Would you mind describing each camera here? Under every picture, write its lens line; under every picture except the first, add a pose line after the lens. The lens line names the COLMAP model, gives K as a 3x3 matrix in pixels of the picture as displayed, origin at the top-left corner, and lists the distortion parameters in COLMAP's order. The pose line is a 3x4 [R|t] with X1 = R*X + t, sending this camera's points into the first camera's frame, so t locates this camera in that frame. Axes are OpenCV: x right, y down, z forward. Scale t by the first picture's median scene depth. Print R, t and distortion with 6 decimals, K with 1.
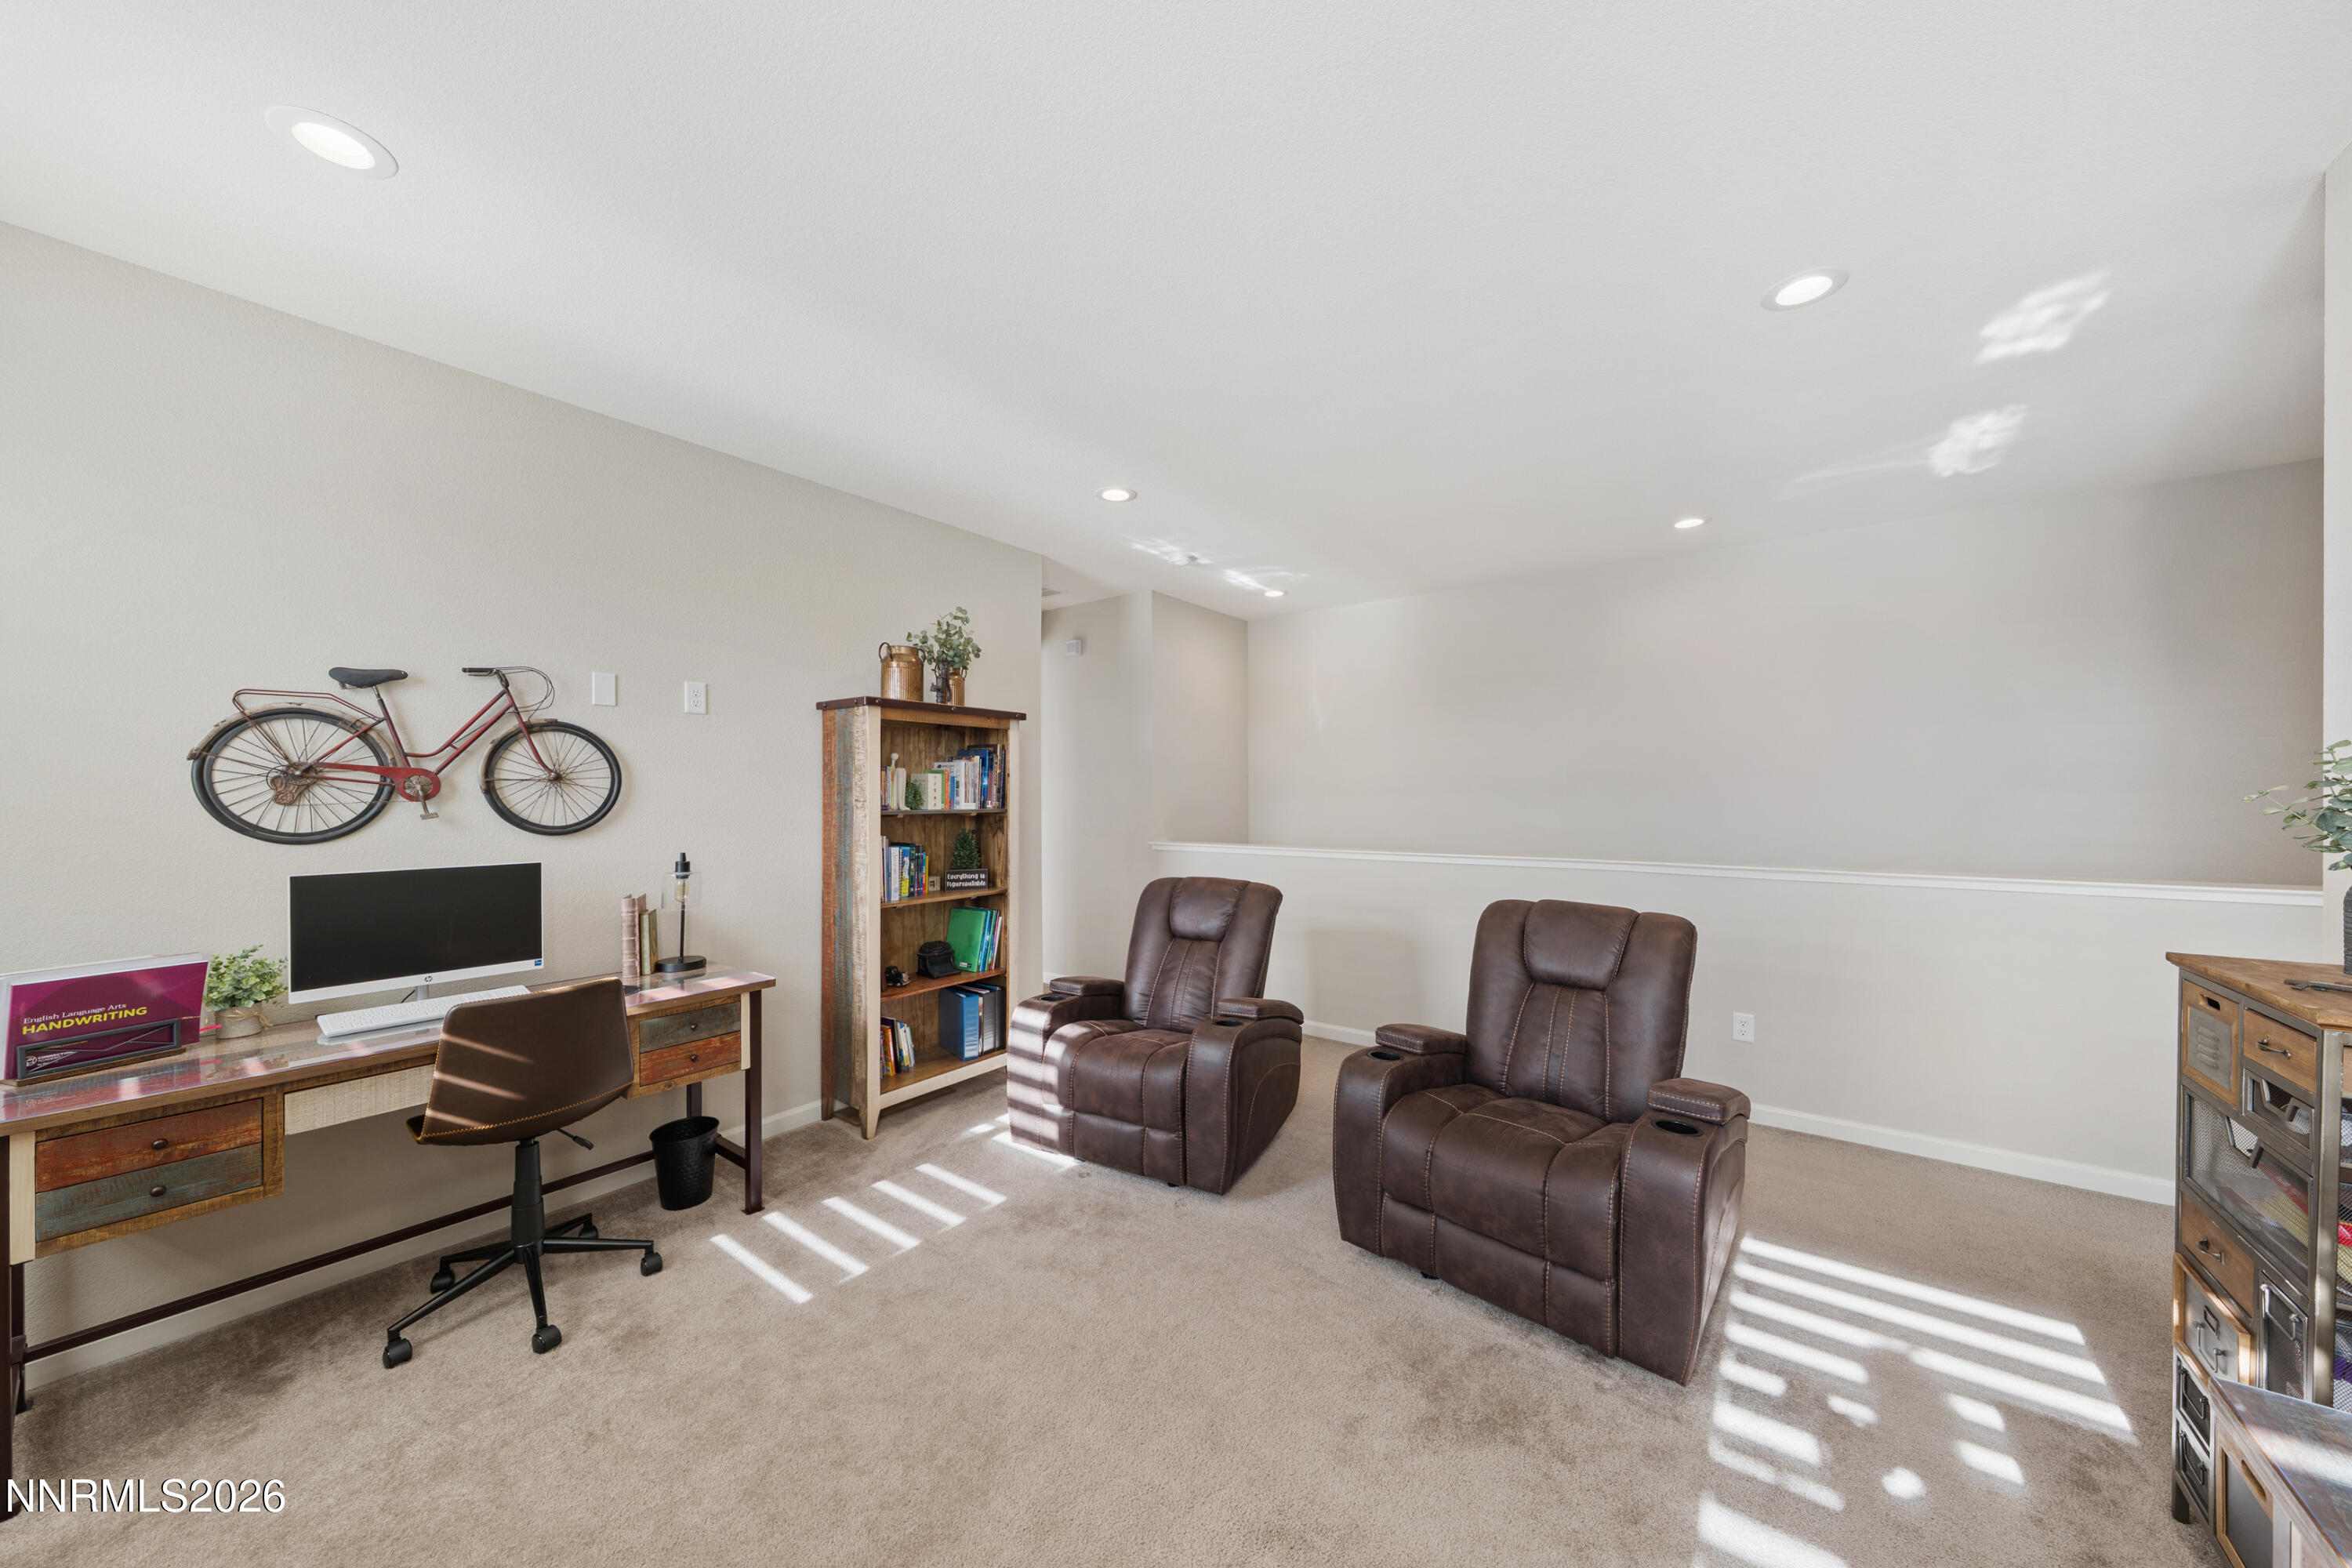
lens RADIAL K [[801.8, 0, 1166.7], [0, 801.8, 798.8], [0, 0, 1]] dist [0.000881, 0.000053]
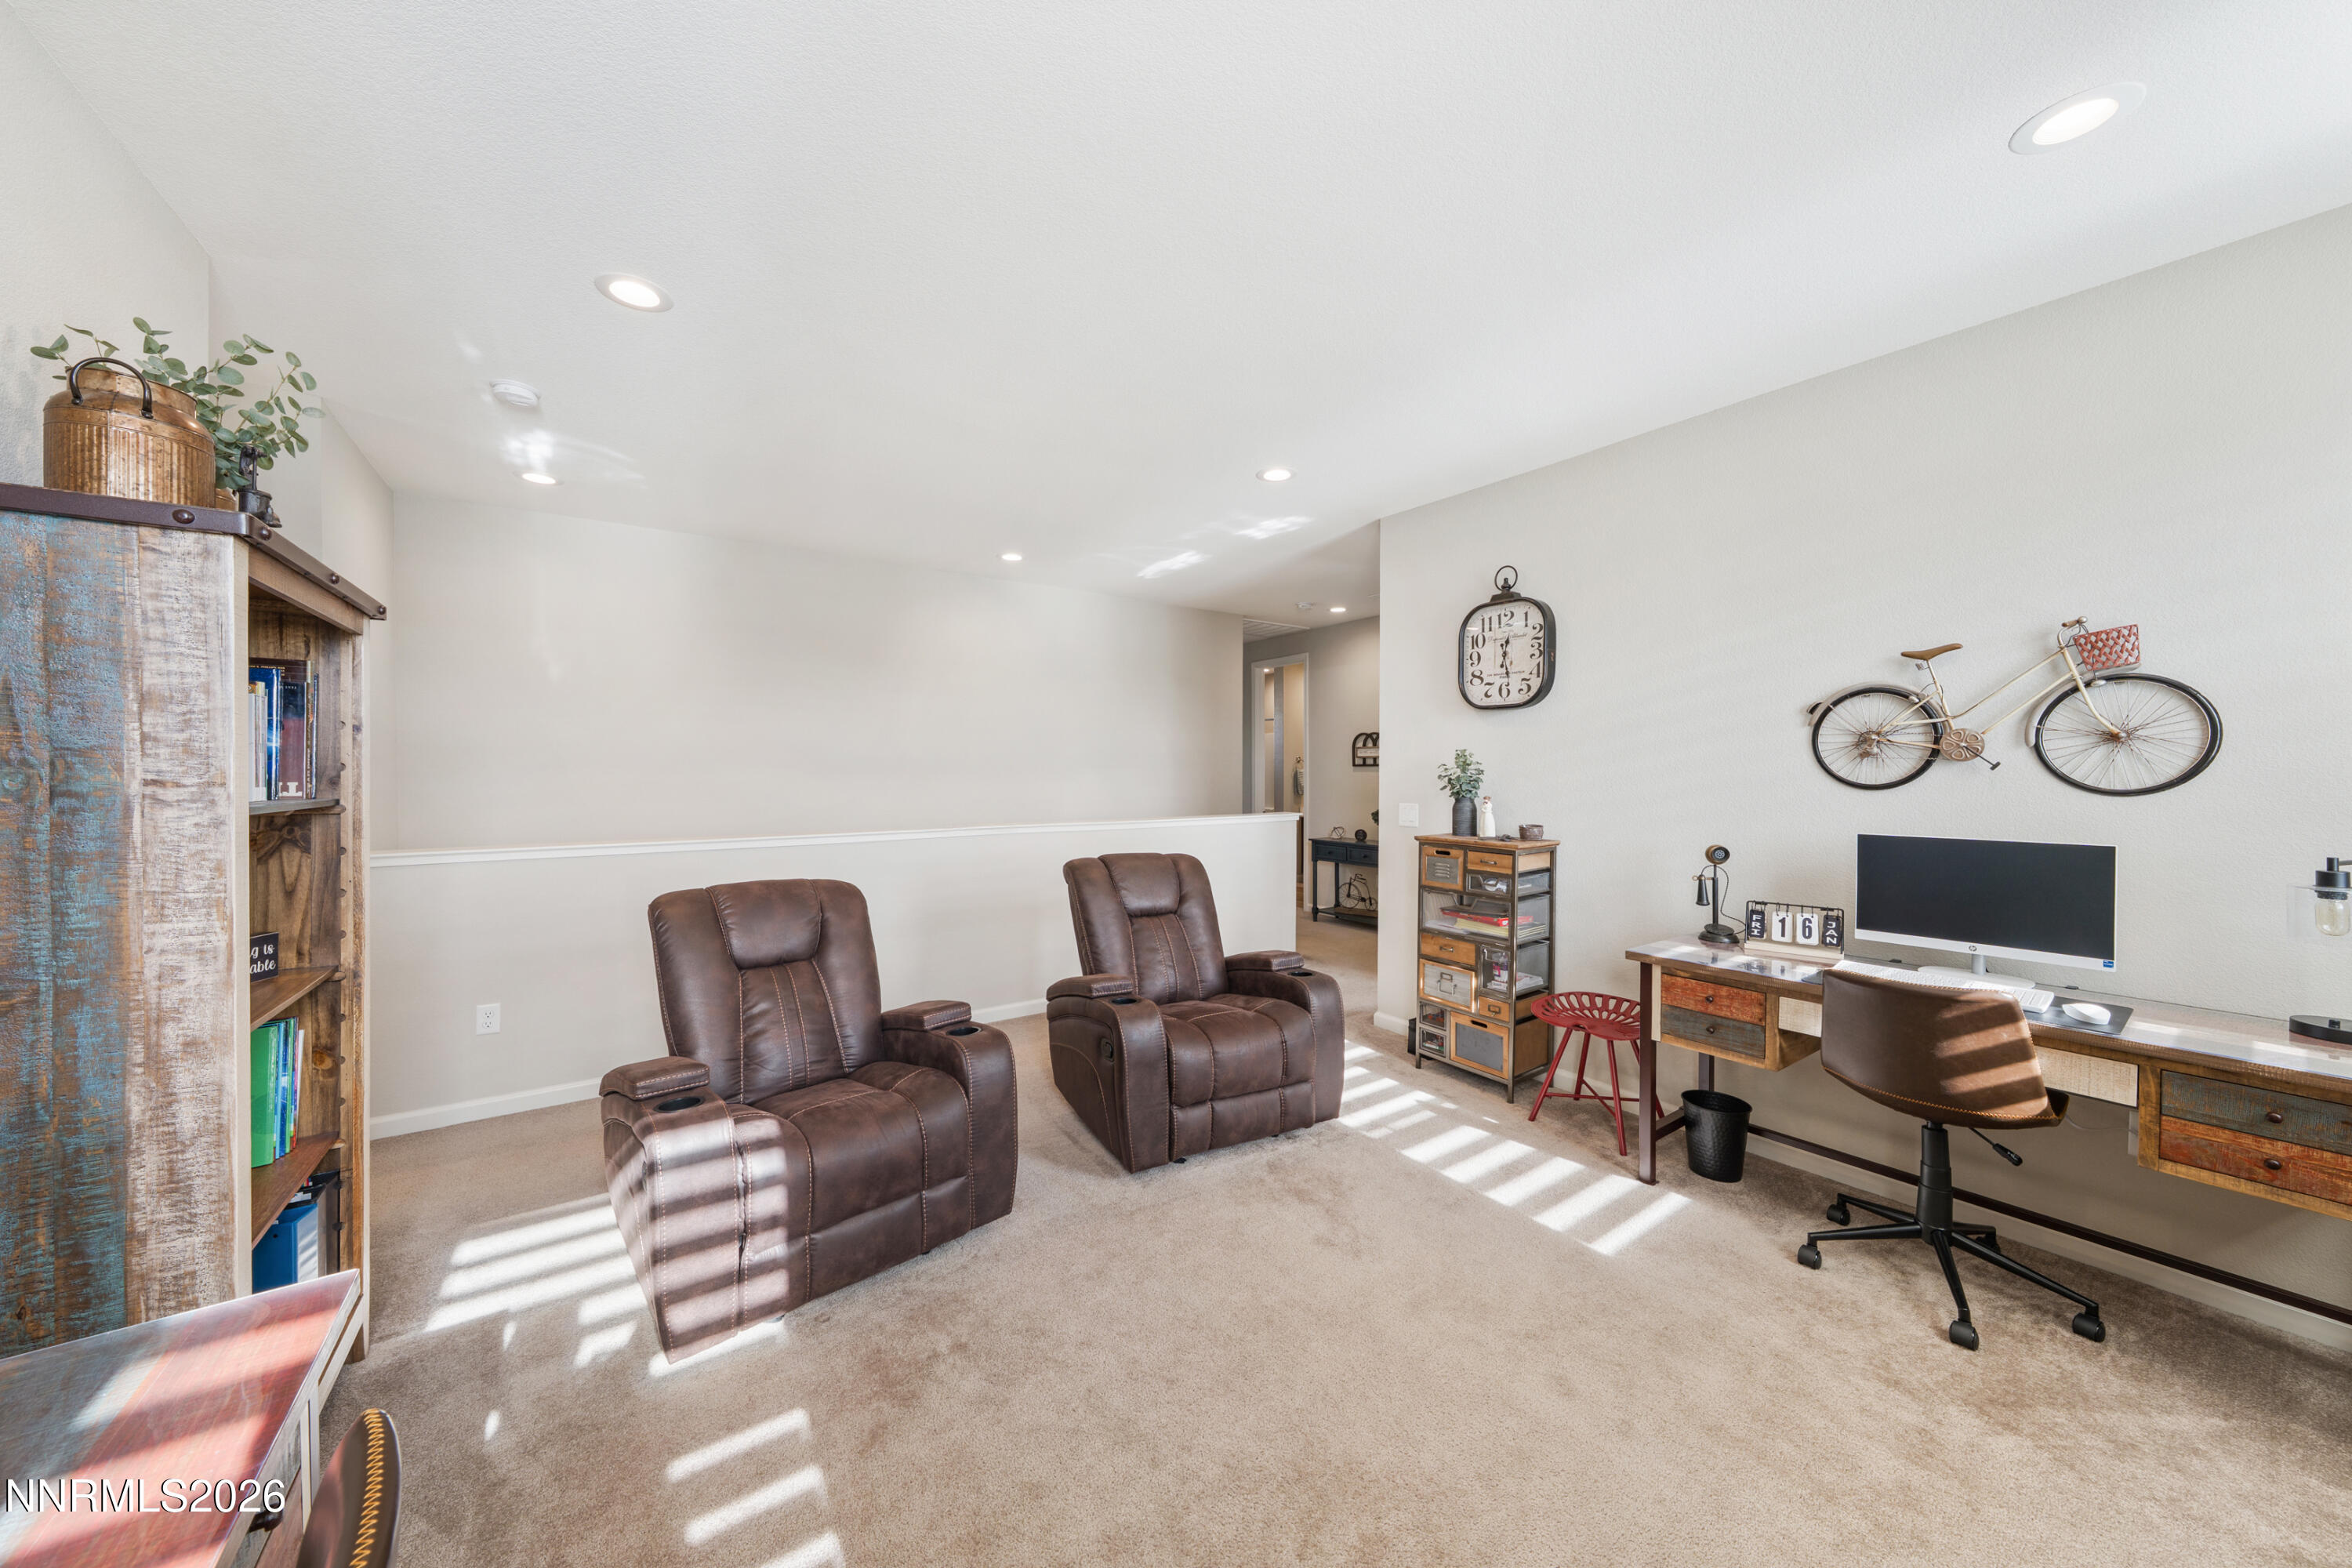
lens RADIAL K [[806.5, 0, 1176.0], [0, 806.5, 784.0], [0, 0, 1]] dist [-0.000646, -0.000046]
pose [[0.306980, -0.013126, 0.951625, -0.730568], [0.005175, 0.999913, 0.012122, 0.001018], [-0.951702, 0.001204, 0.307021, 0.542363]]
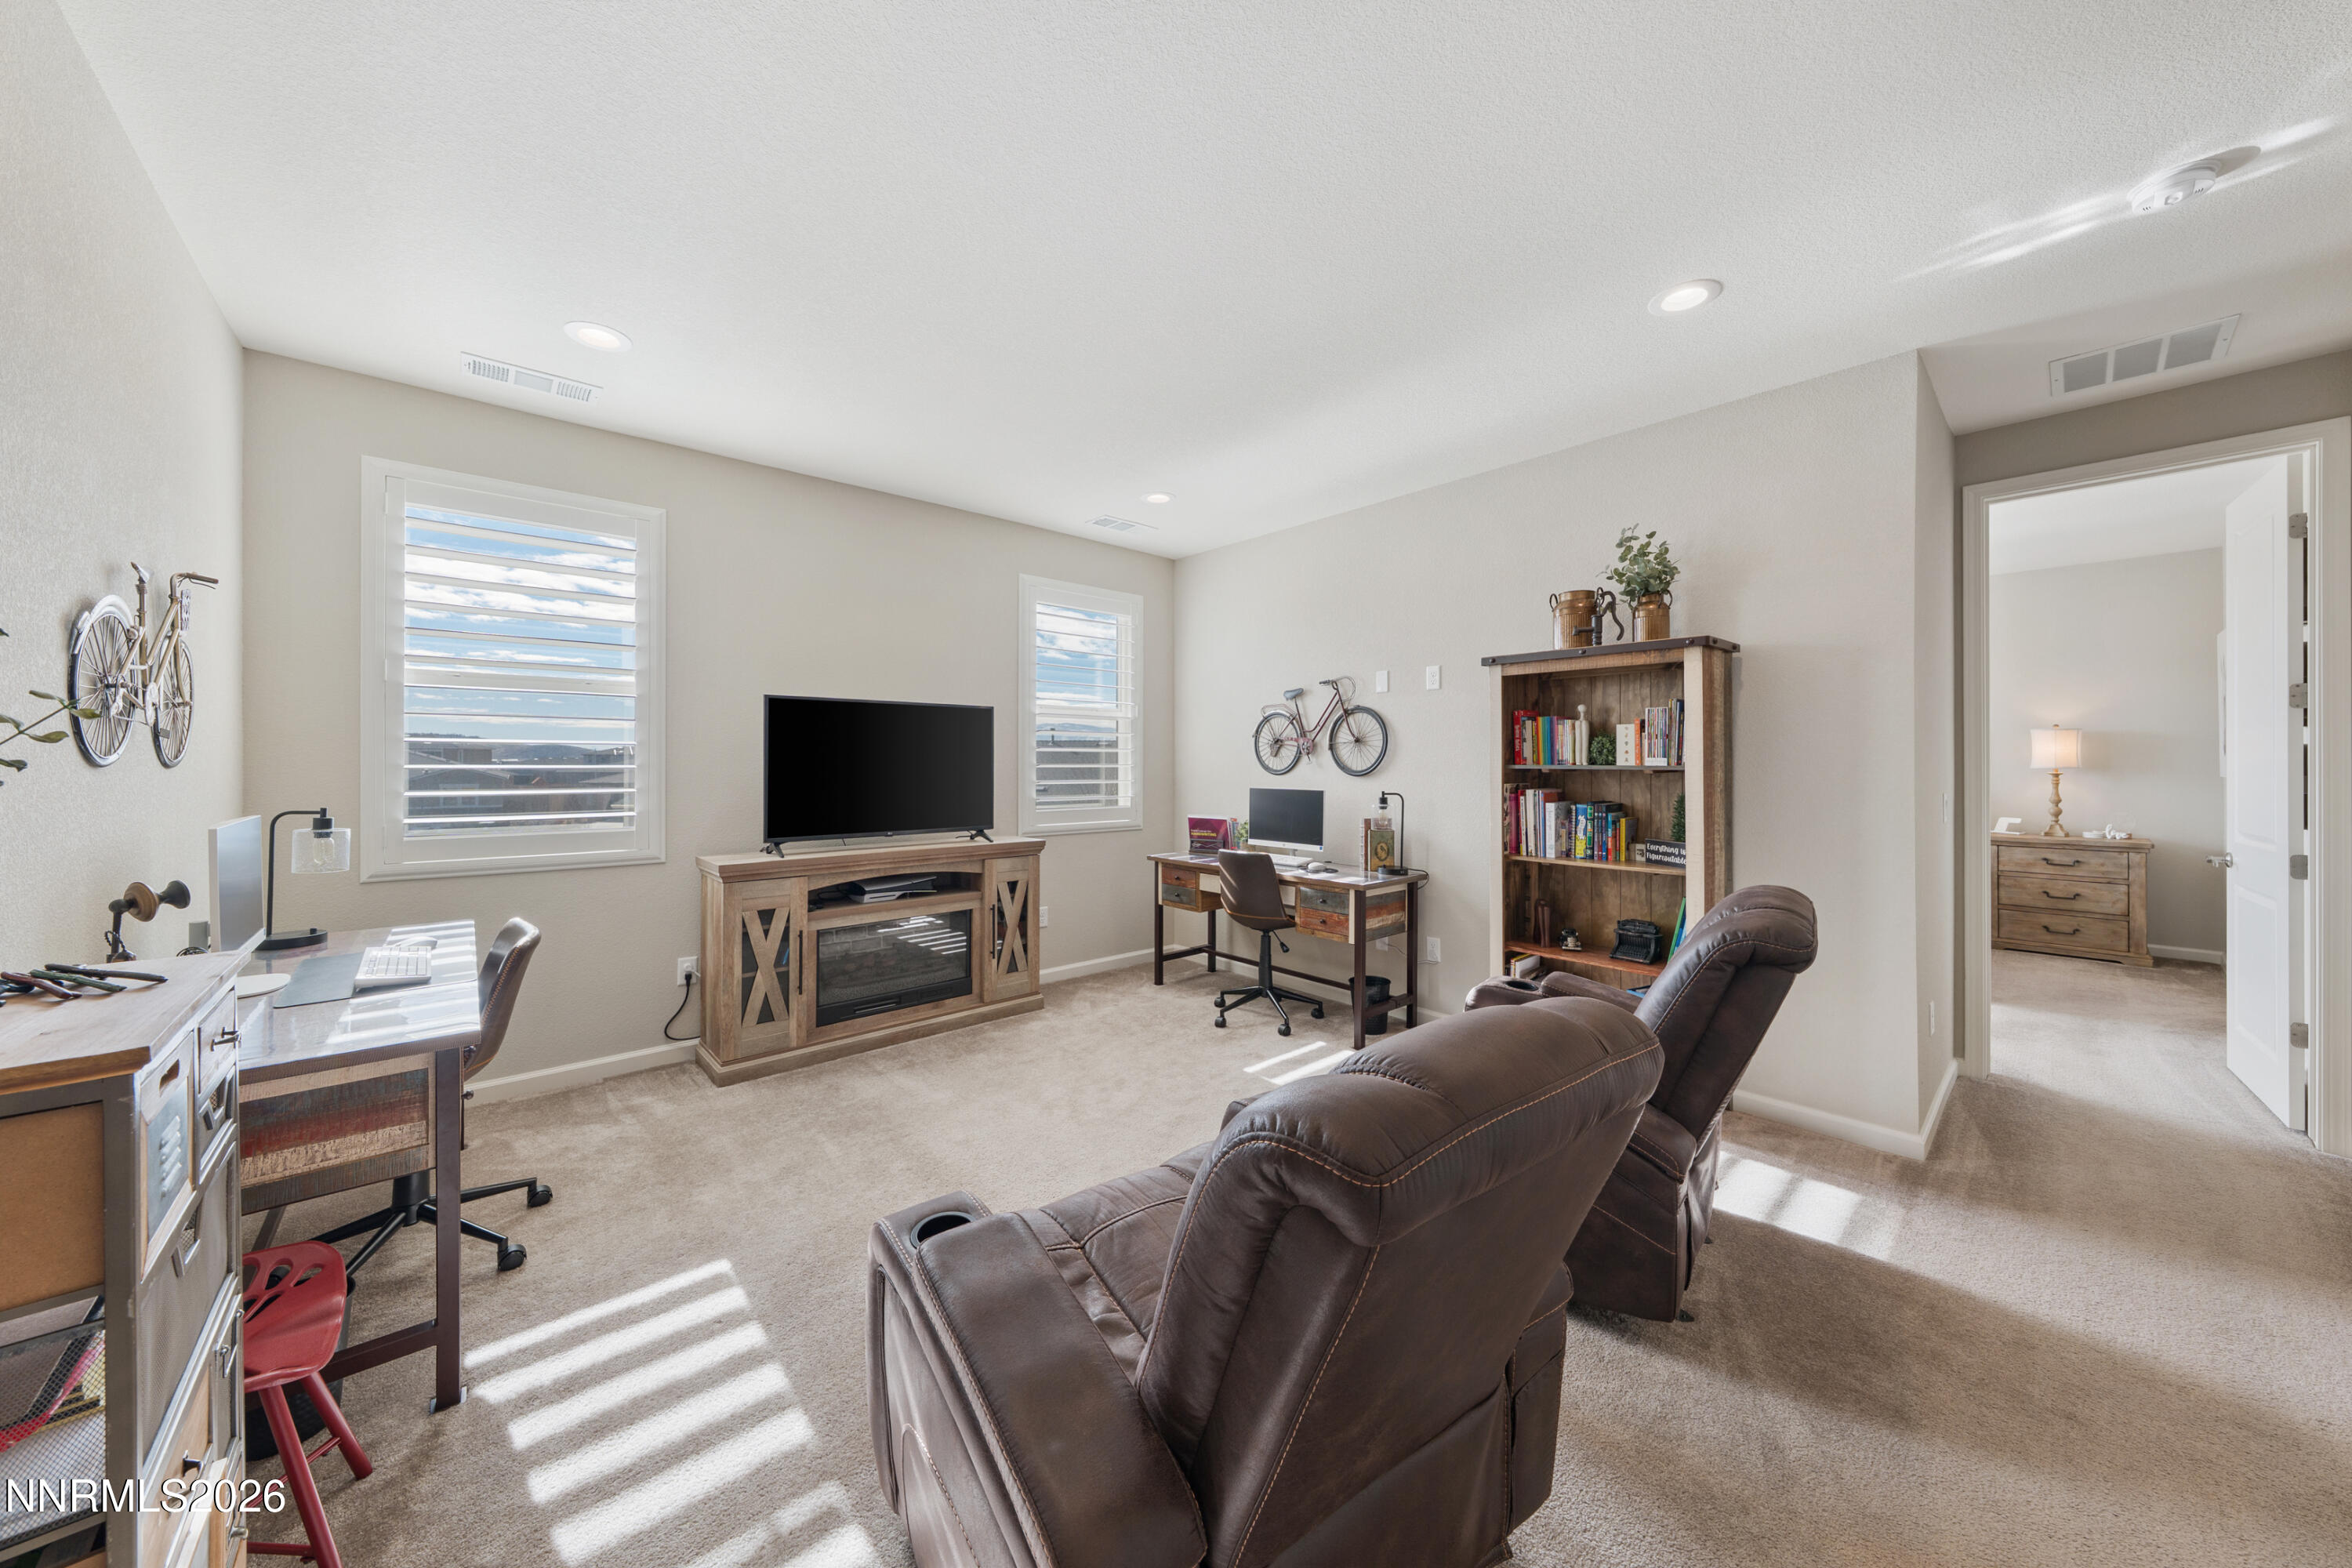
lens RADIAL K [[797.4, 0, 1172.9], [0, 797.4, 765.3], [0, 0, 1]] dist [-0.008550, -0.000081]
pose [[-0.191565, 0.006094, -0.981461, 0.911364], [-0.006735, 0.999949, 0.007523, 0.013885], [0.981457, 0.008051, -0.191514, 0.957355]]
